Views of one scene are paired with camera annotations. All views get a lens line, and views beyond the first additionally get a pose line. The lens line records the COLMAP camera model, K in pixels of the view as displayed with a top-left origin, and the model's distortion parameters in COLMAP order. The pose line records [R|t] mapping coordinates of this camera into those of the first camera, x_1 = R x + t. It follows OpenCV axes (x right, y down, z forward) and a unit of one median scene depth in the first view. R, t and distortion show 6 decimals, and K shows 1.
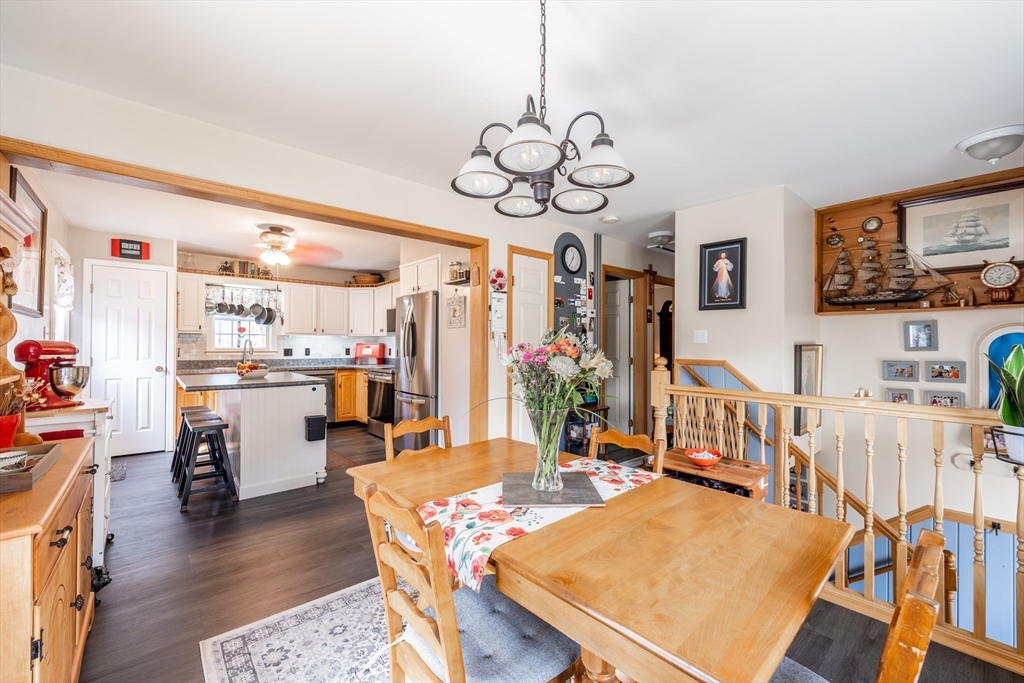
lens RADIAL K [[414.9, 0, 512.3], [0, 414.9, 339.1], [0, 0, 1]] dist [-0.000769, -0.000386]
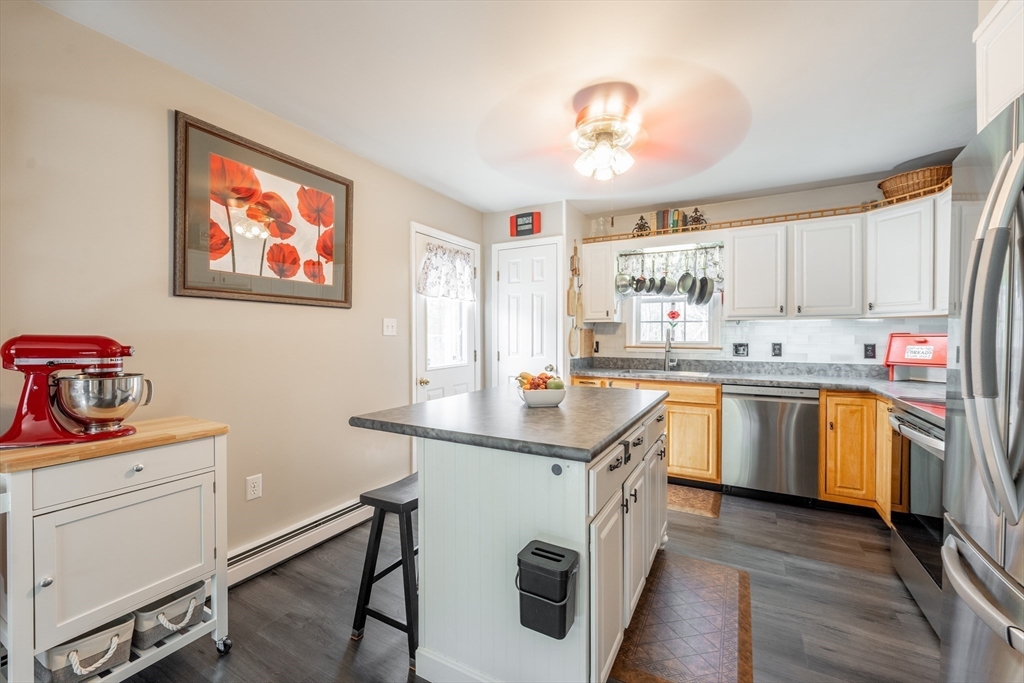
lens RADIAL K [[414.9, 0, 512.3], [0, 414.9, 339.1], [0, 0, 1]] dist [-0.000769, -0.000386]
pose [[0.338483, 0.005598, -0.940956, -0.103474], [0.016640, 0.999790, 0.011934, 0.004703], [0.940825, -0.019697, 0.338319, 0.526057]]
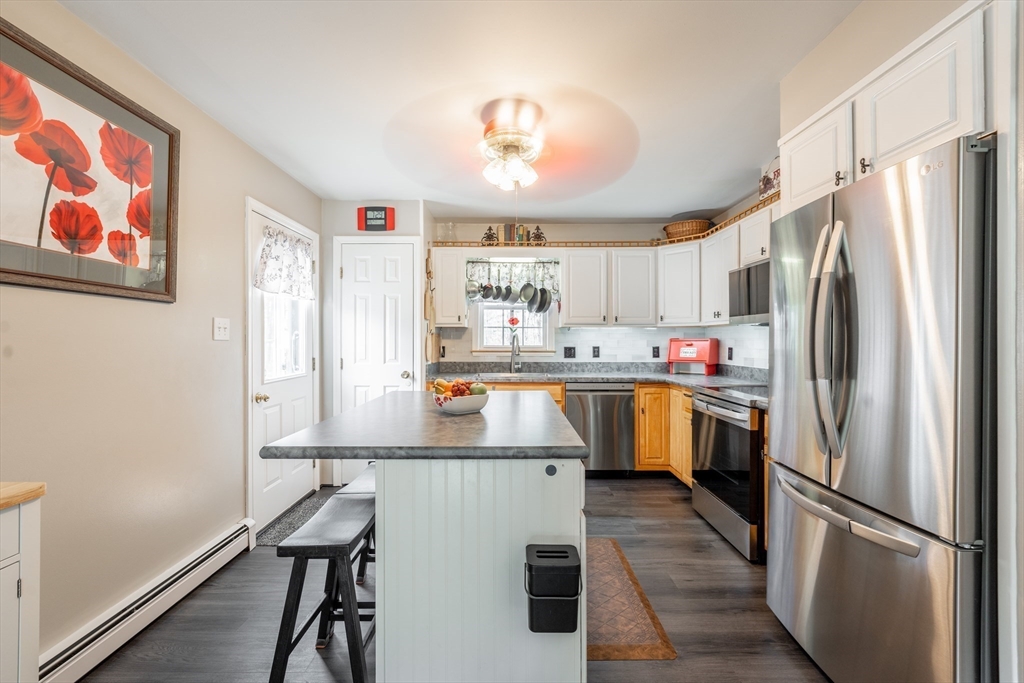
lens RADIAL K [[422.7, 0, 511.7], [0, 422.7, 338.6], [0, 0, 1]] dist [0.000112, -0.000420]
pose [[0.752993, -0.004758, -0.658012, -0.163886], [0.012572, 0.999895, 0.007156, 0.003140], [0.657909, -0.013661, 0.752974, 0.437395]]
